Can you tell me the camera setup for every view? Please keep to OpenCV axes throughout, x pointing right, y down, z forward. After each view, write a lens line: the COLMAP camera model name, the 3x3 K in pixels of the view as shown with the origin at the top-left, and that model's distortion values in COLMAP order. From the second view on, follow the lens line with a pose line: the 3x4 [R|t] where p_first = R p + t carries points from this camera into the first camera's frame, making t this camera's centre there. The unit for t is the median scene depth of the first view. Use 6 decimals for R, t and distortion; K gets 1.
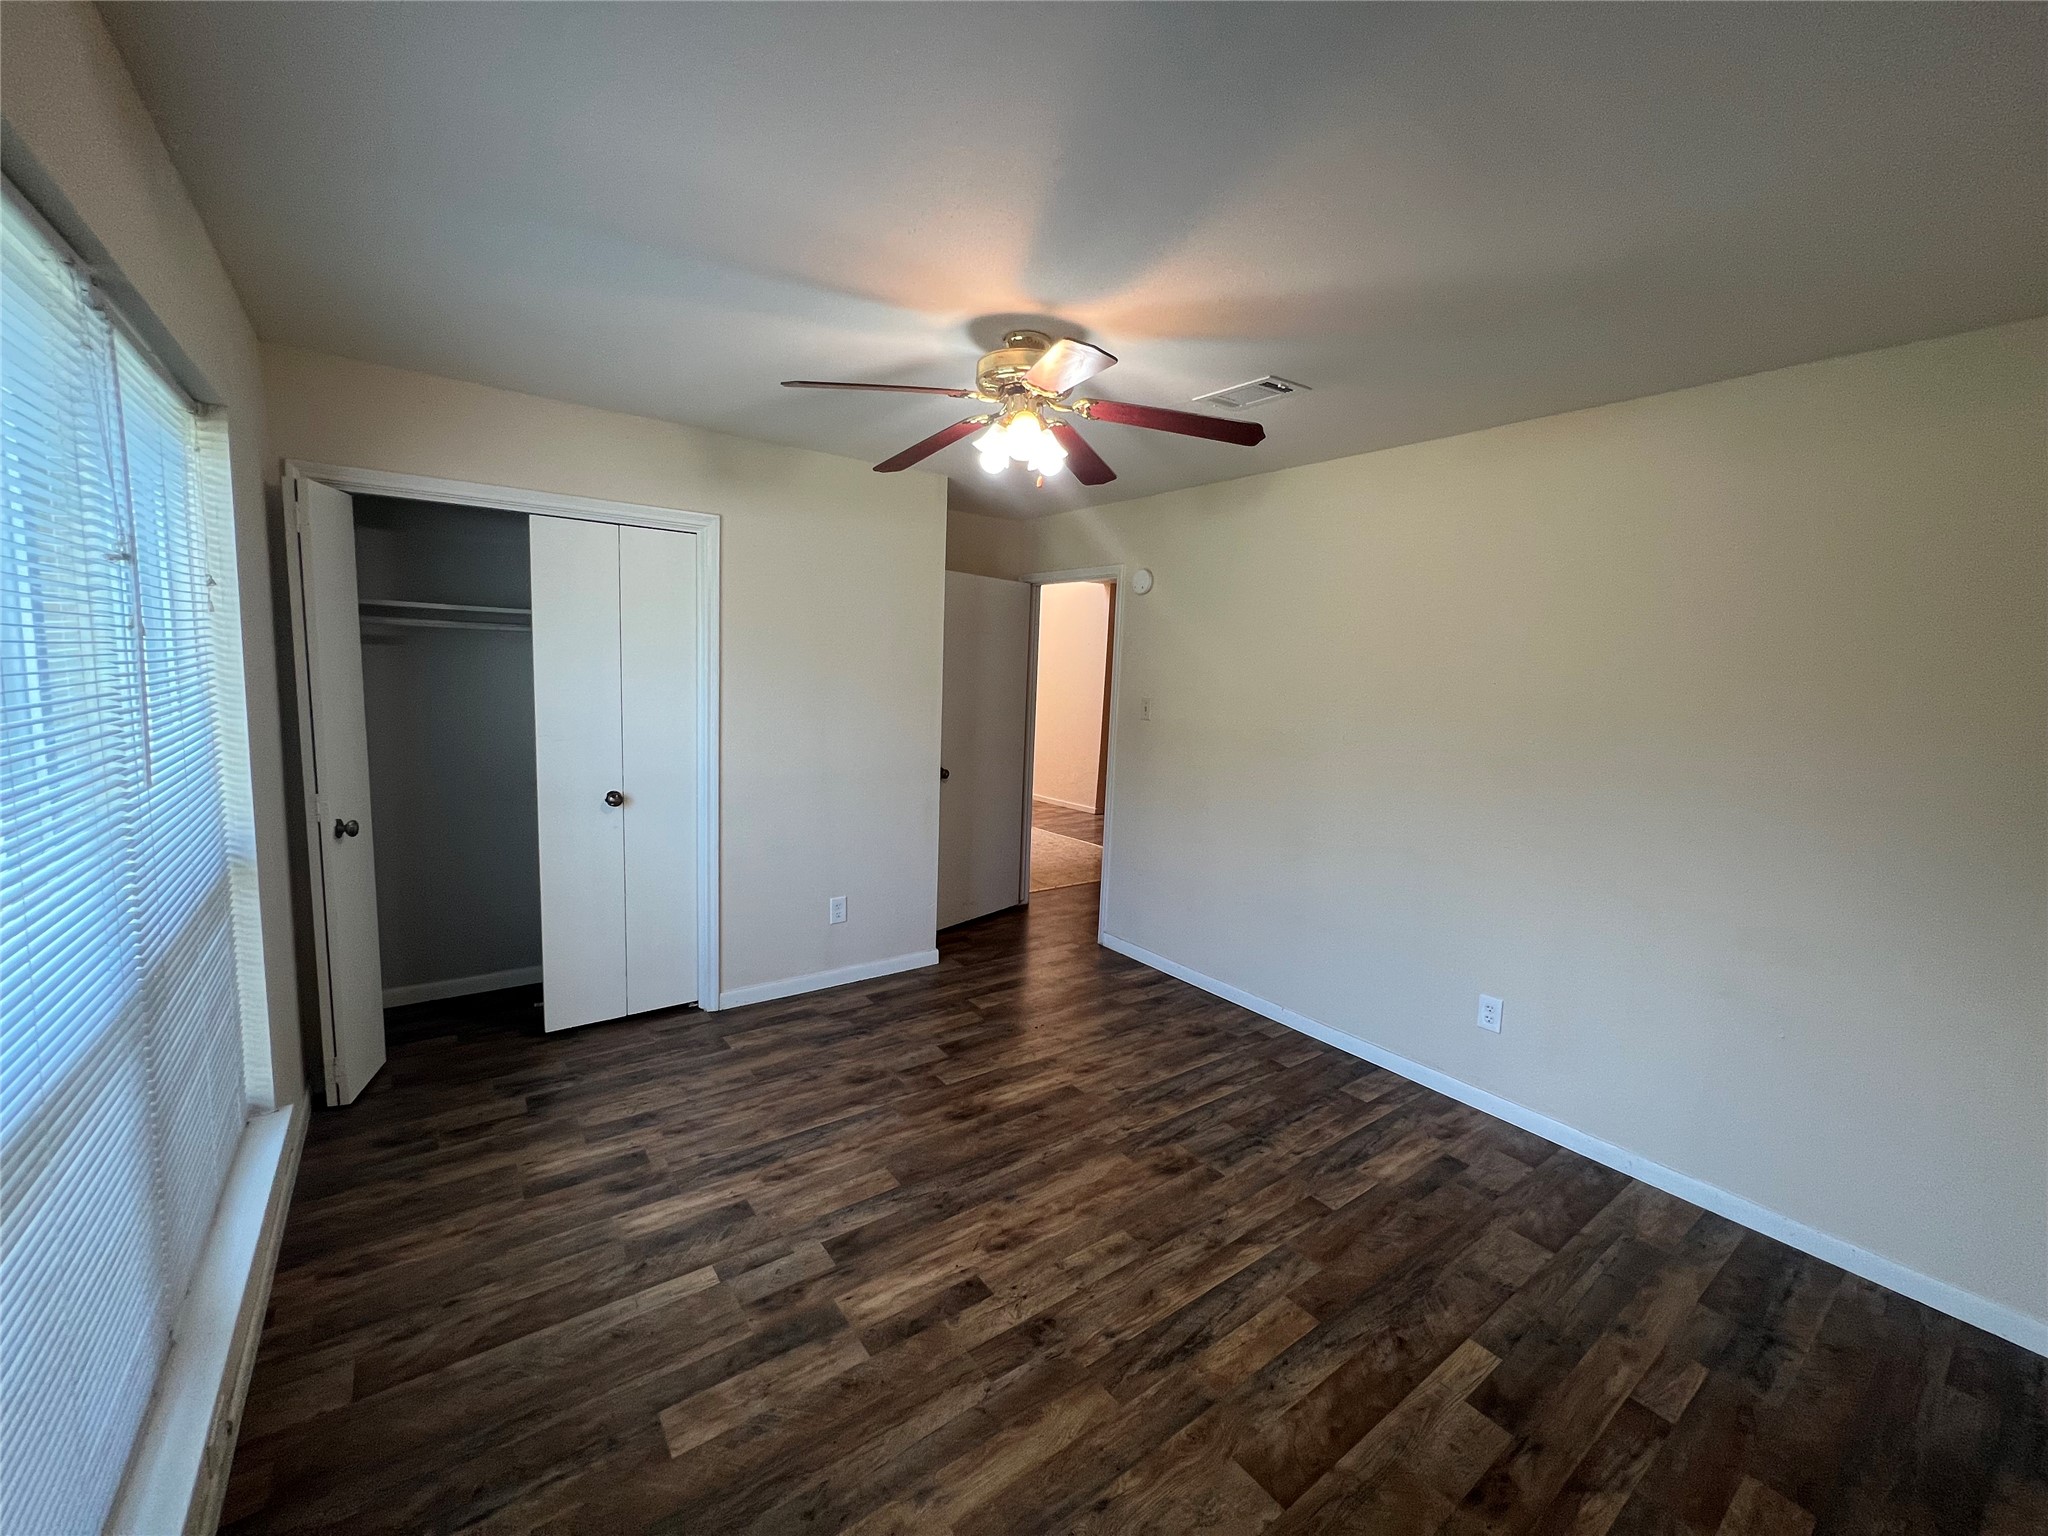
lens RADIAL K [[817.9, 0, 1021.5], [0, 817.9, 764.7], [0, 0, 1]] dist [-0.001685, 0.001143]
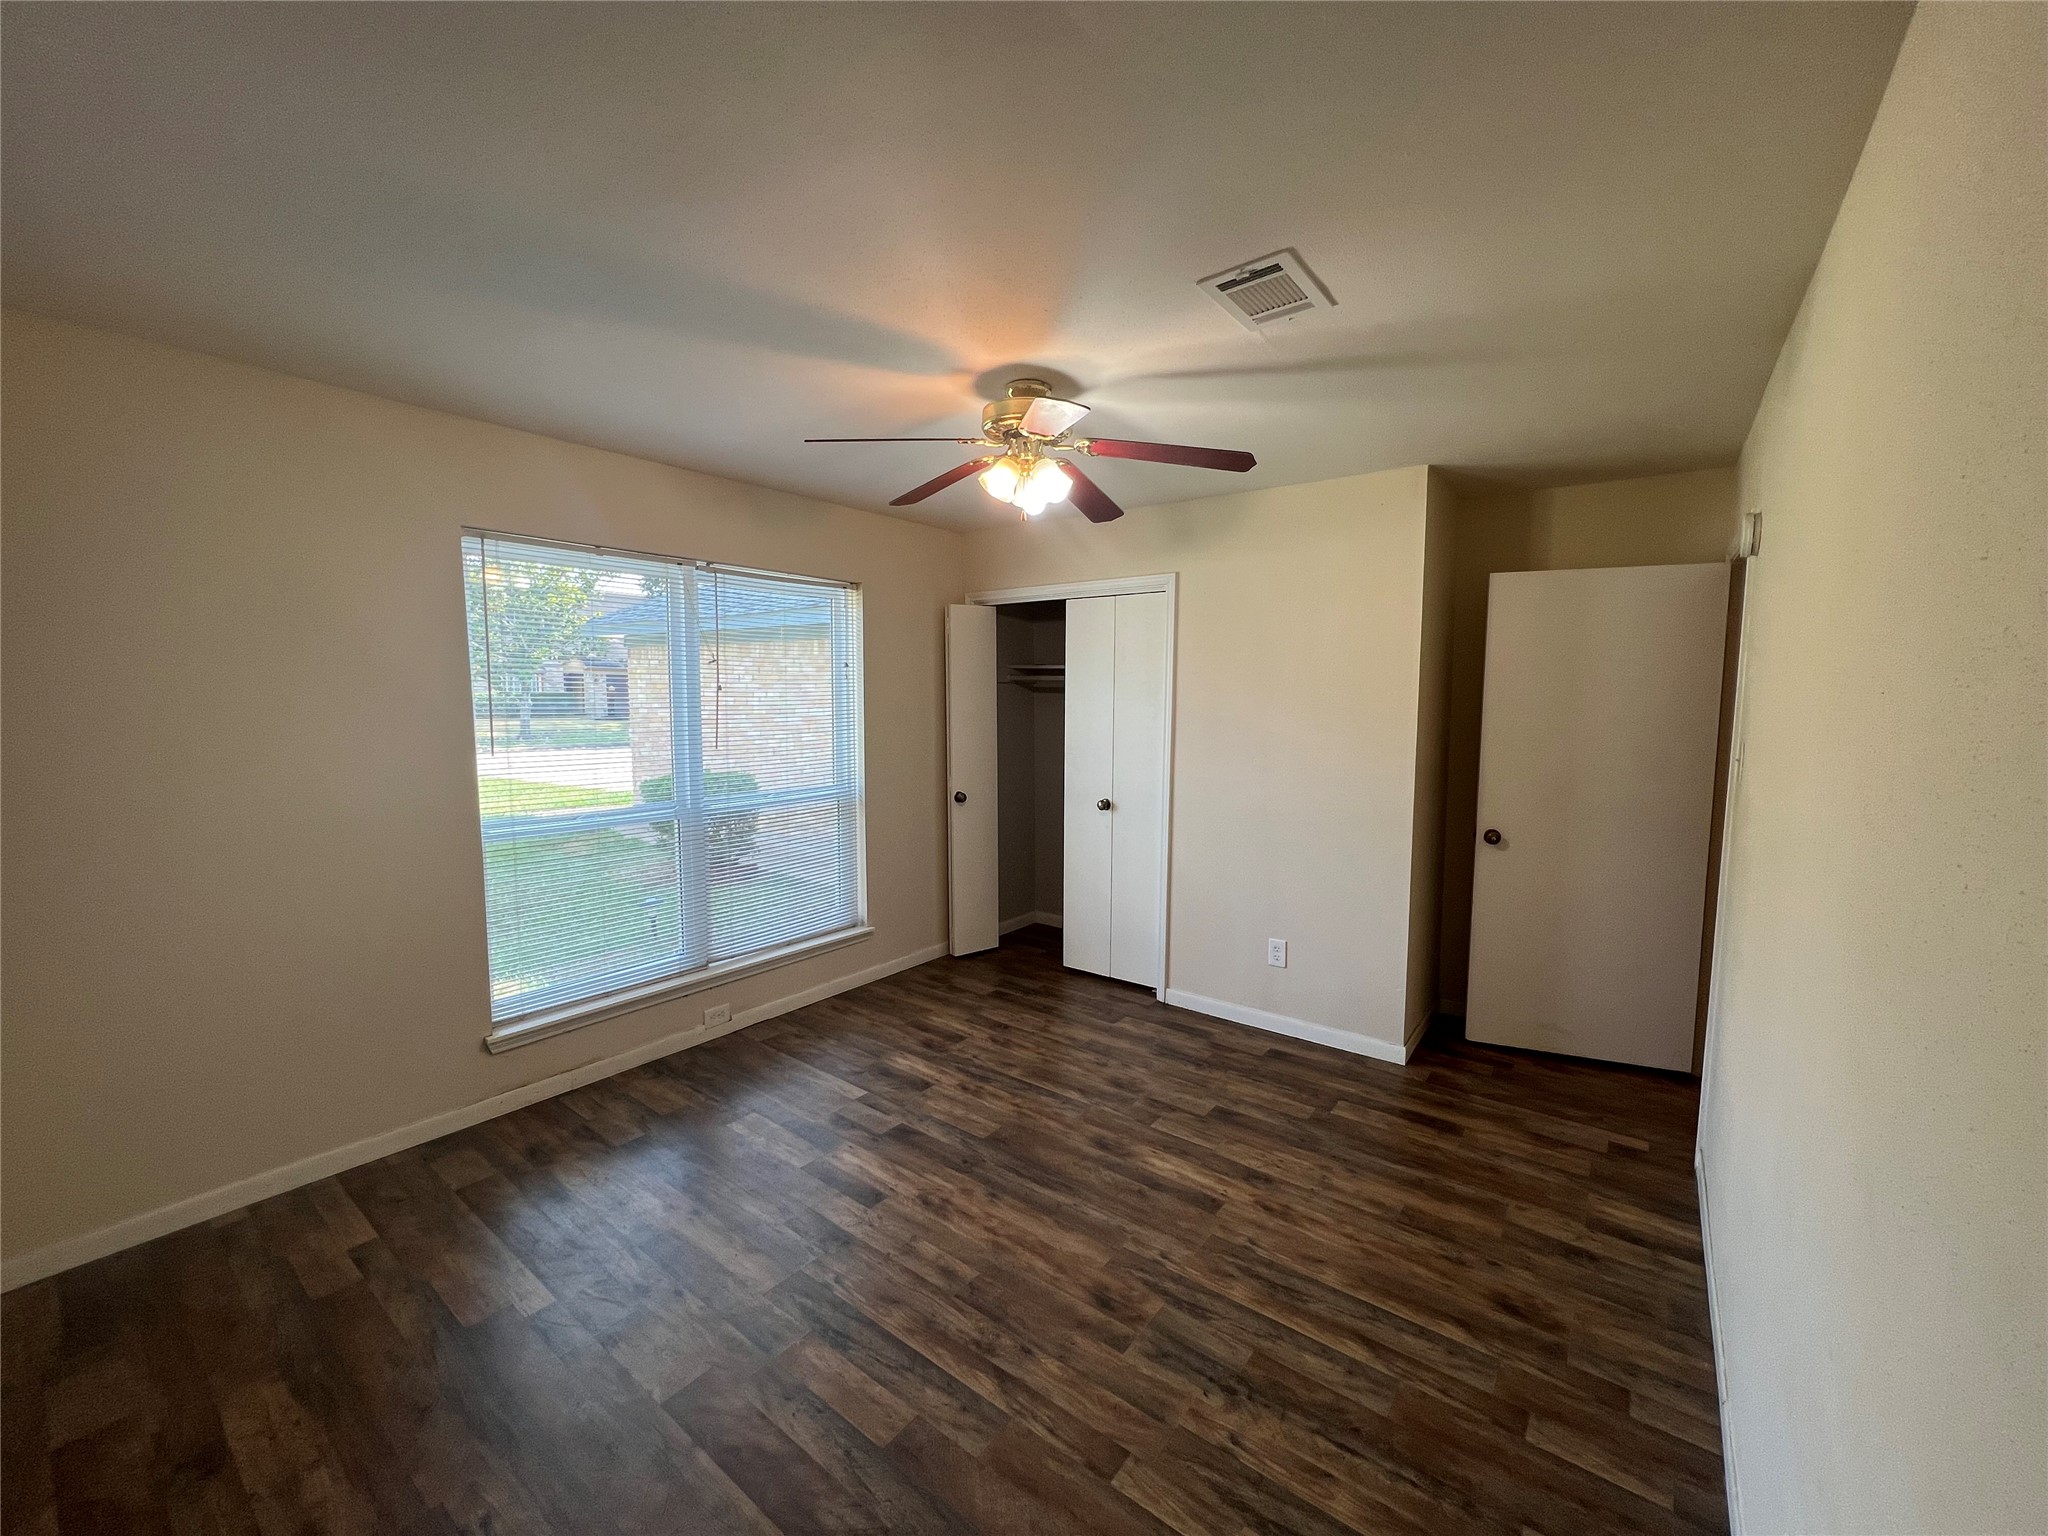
lens RADIAL K [[817.9, 0, 1021.5], [0, 817.9, 764.7], [0, 0, 1]] dist [-0.001685, 0.001143]
pose [[0.274661, 0.048366, -0.960324, 0.916188], [-0.108101, 0.993956, 0.019142, -0.041516], [0.955445, 0.098555, 0.278229, 0.643674]]
